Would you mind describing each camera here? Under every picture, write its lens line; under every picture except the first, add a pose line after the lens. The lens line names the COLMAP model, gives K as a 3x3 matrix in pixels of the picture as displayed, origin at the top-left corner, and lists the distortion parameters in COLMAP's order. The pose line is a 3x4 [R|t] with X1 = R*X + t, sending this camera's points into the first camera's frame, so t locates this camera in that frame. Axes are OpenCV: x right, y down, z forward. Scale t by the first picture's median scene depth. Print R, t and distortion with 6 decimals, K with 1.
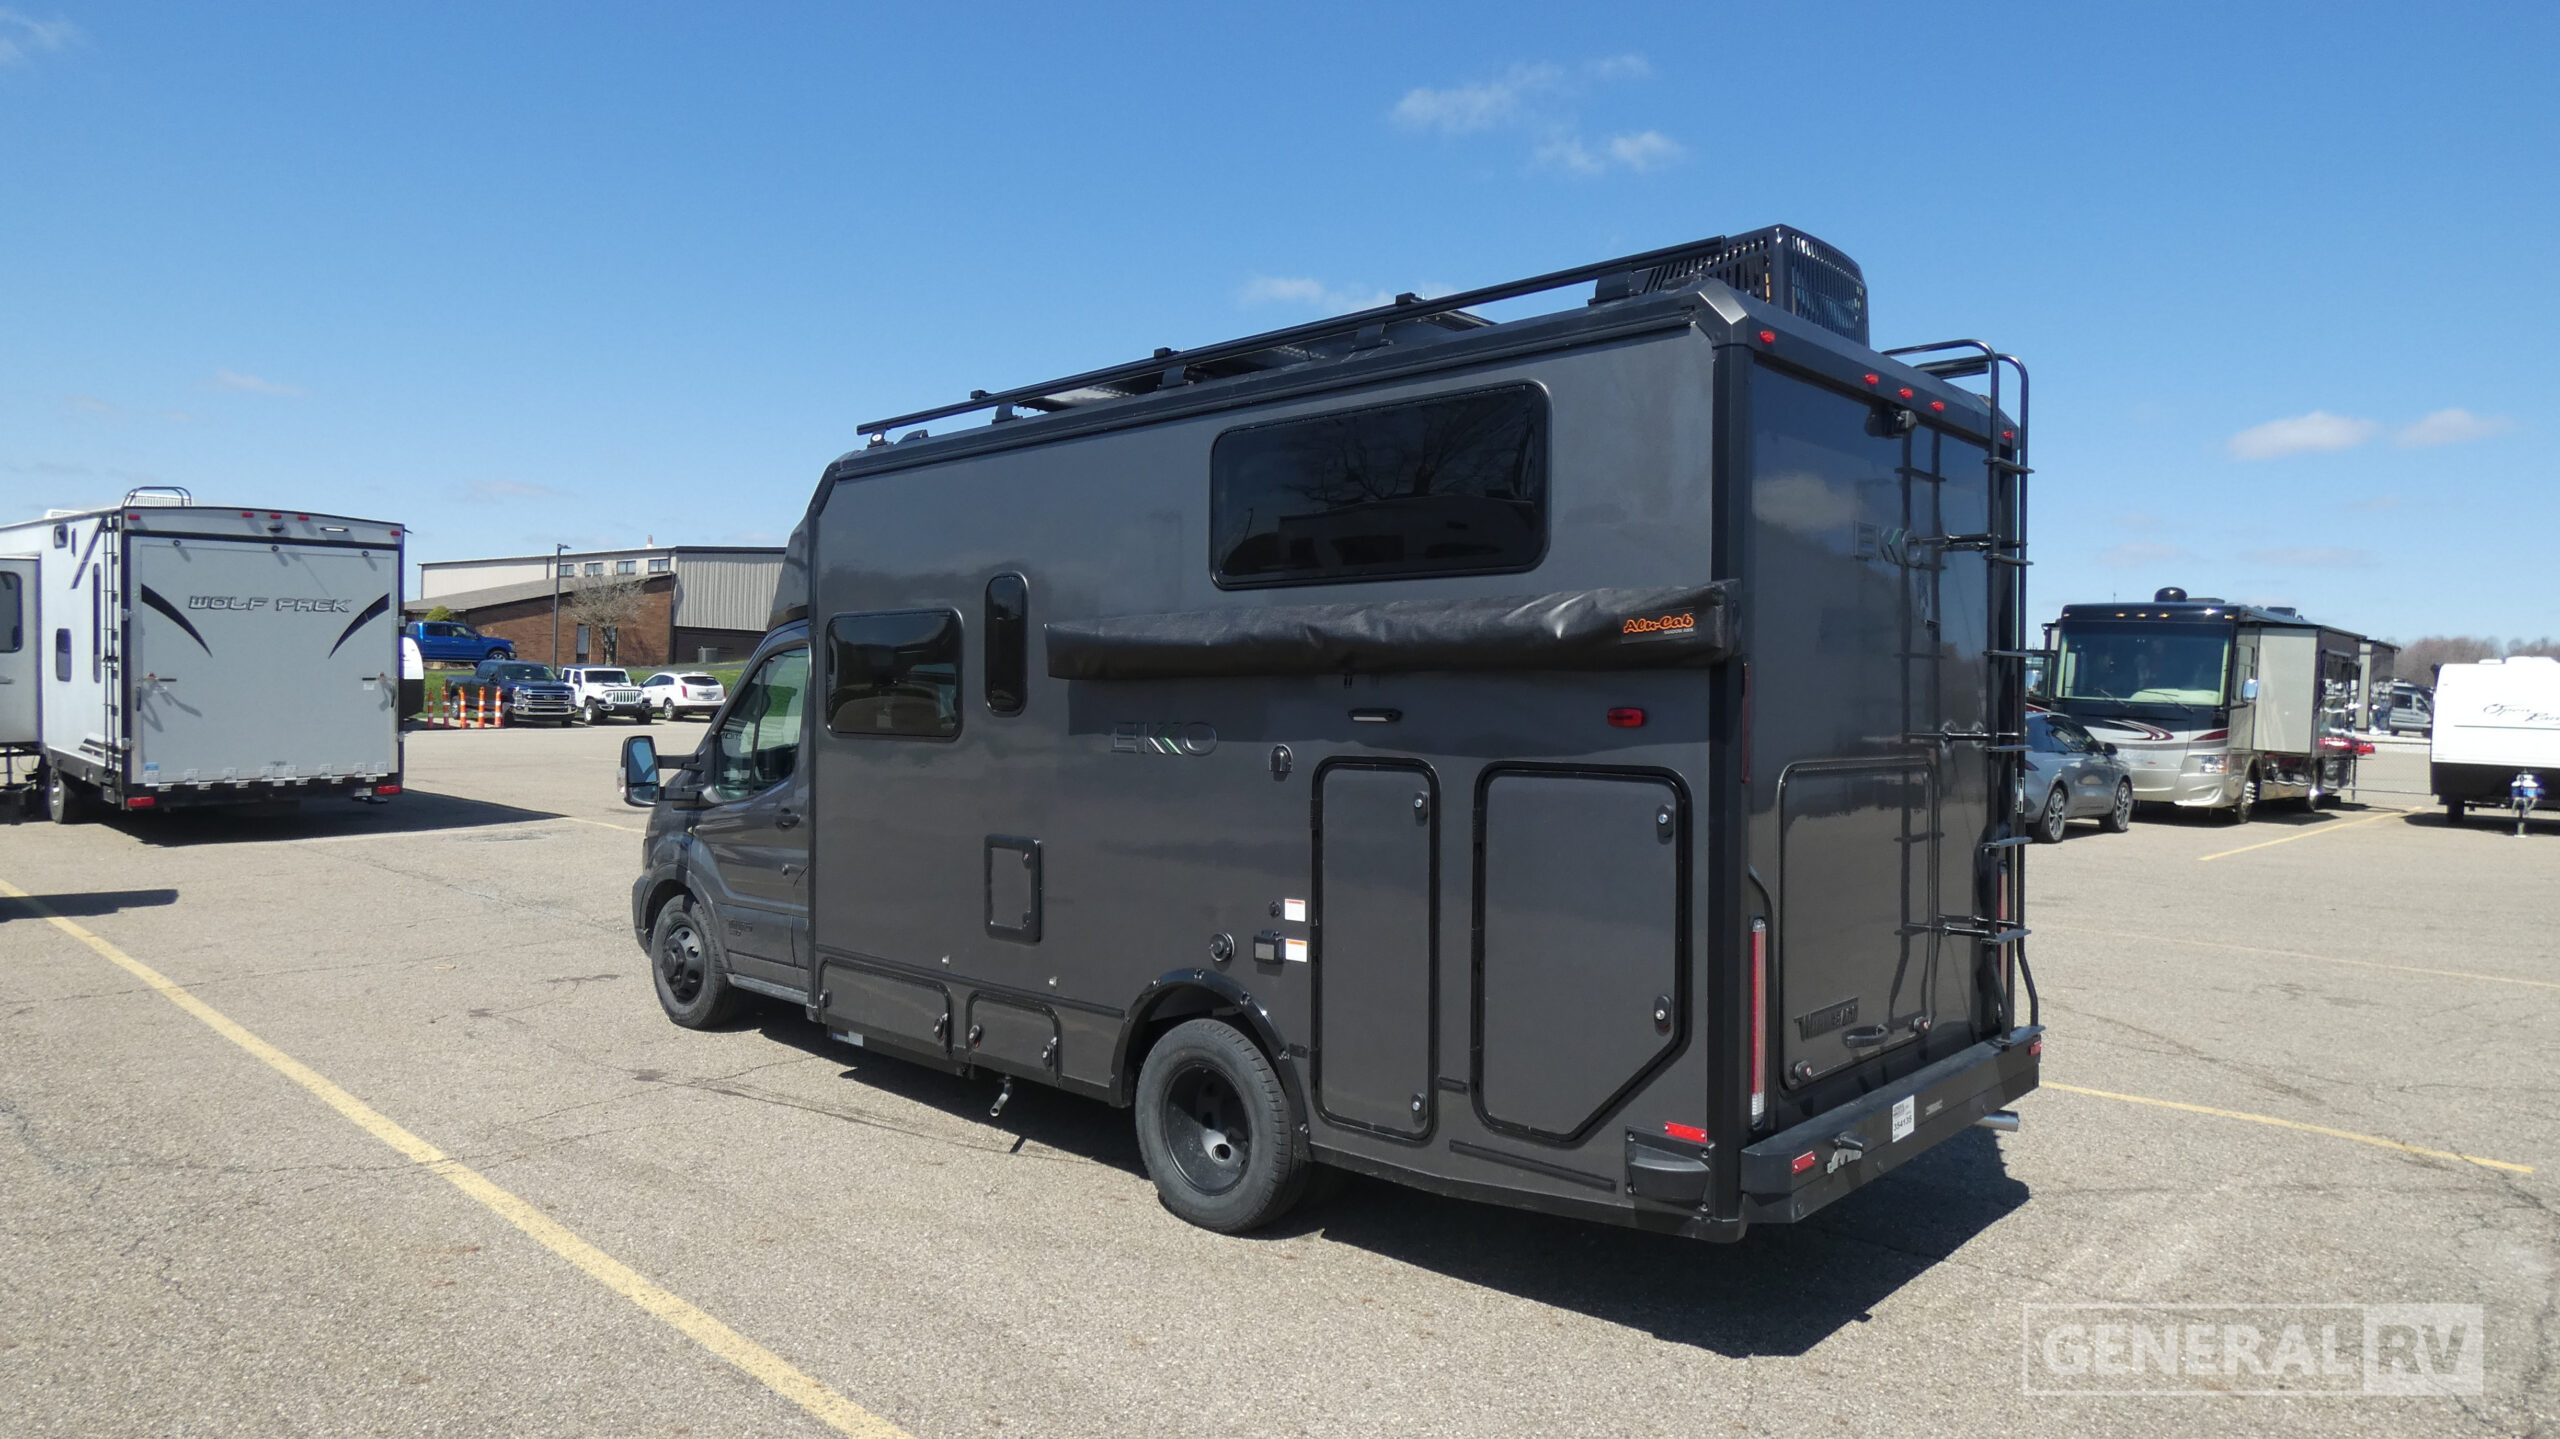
lens RADIAL K [[1504.5, 0, 1280.0], [0, 1504.5, 719.5], [0, 0, 1]] dist [0.000192, -0.000225]
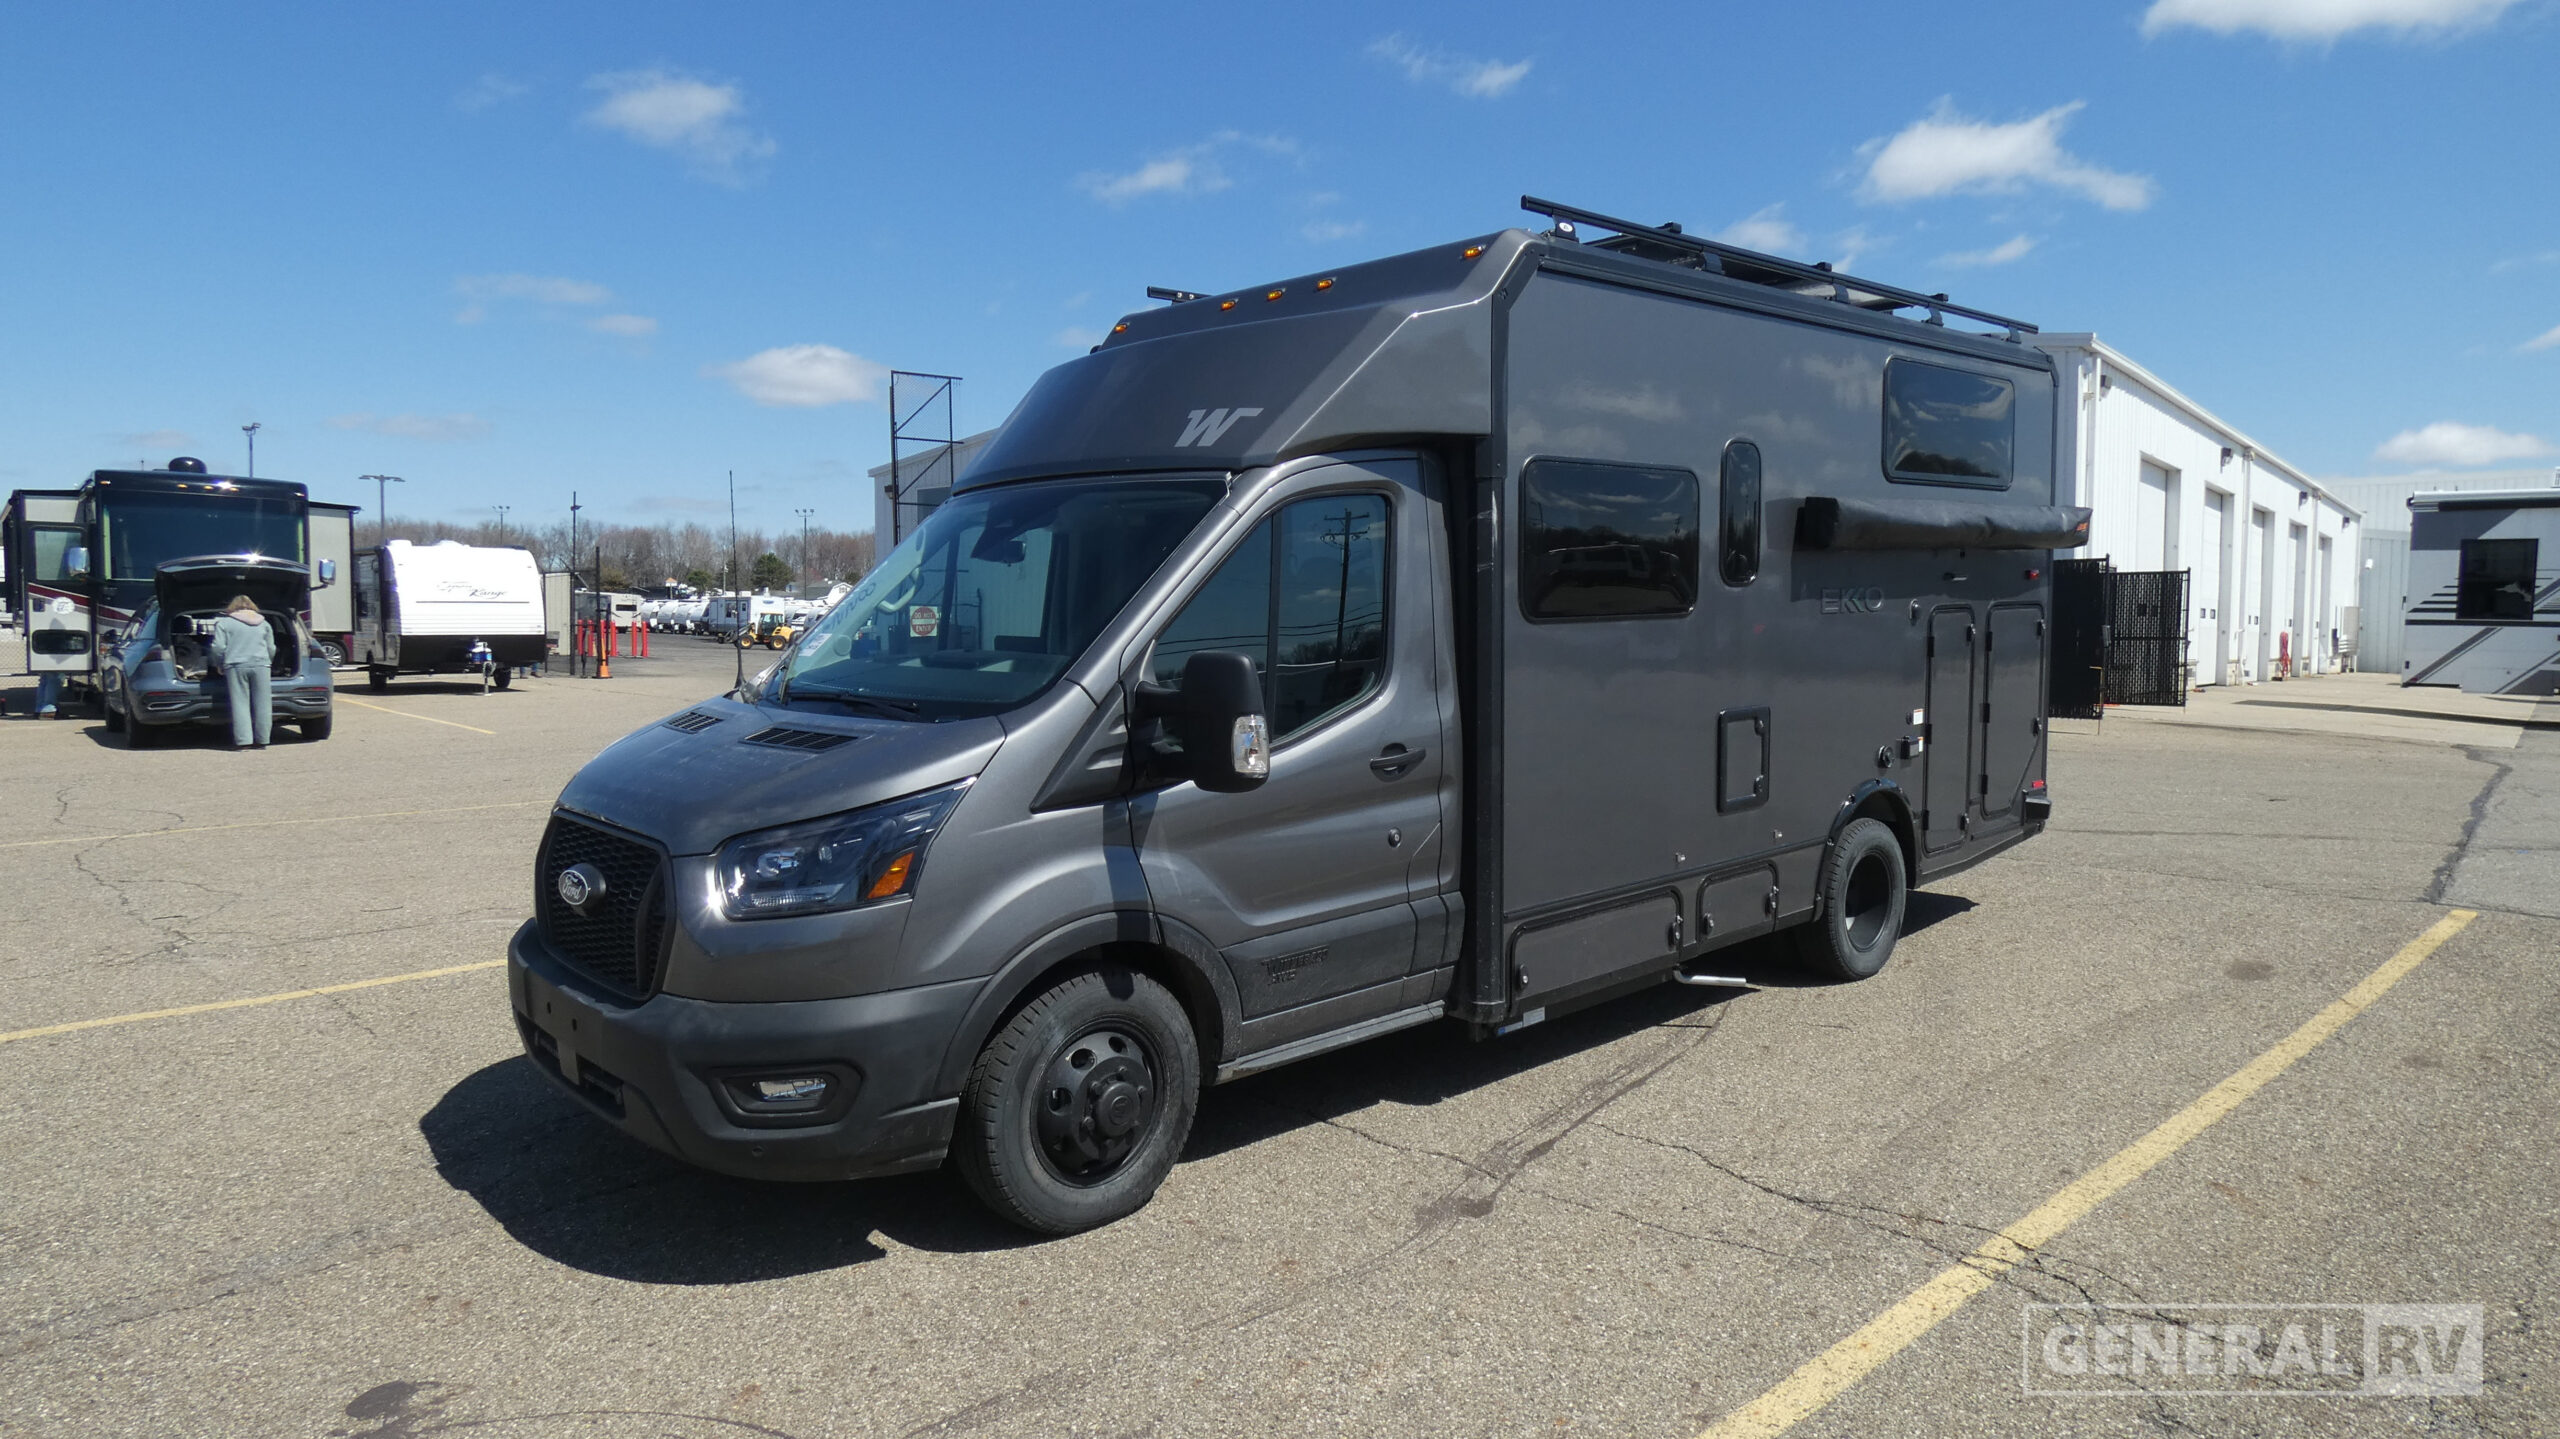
lens RADIAL K [[1504.5, 0, 1280.0], [0, 1504.5, 719.5], [0, 0, 1]] dist [0.000192, -0.000225]
pose [[0.093462, -0.101902, 0.990394, -1.093793], [0.024621, 0.994681, 0.100020, -0.019870], [-0.995318, 0.015037, 0.095474, 1.108023]]
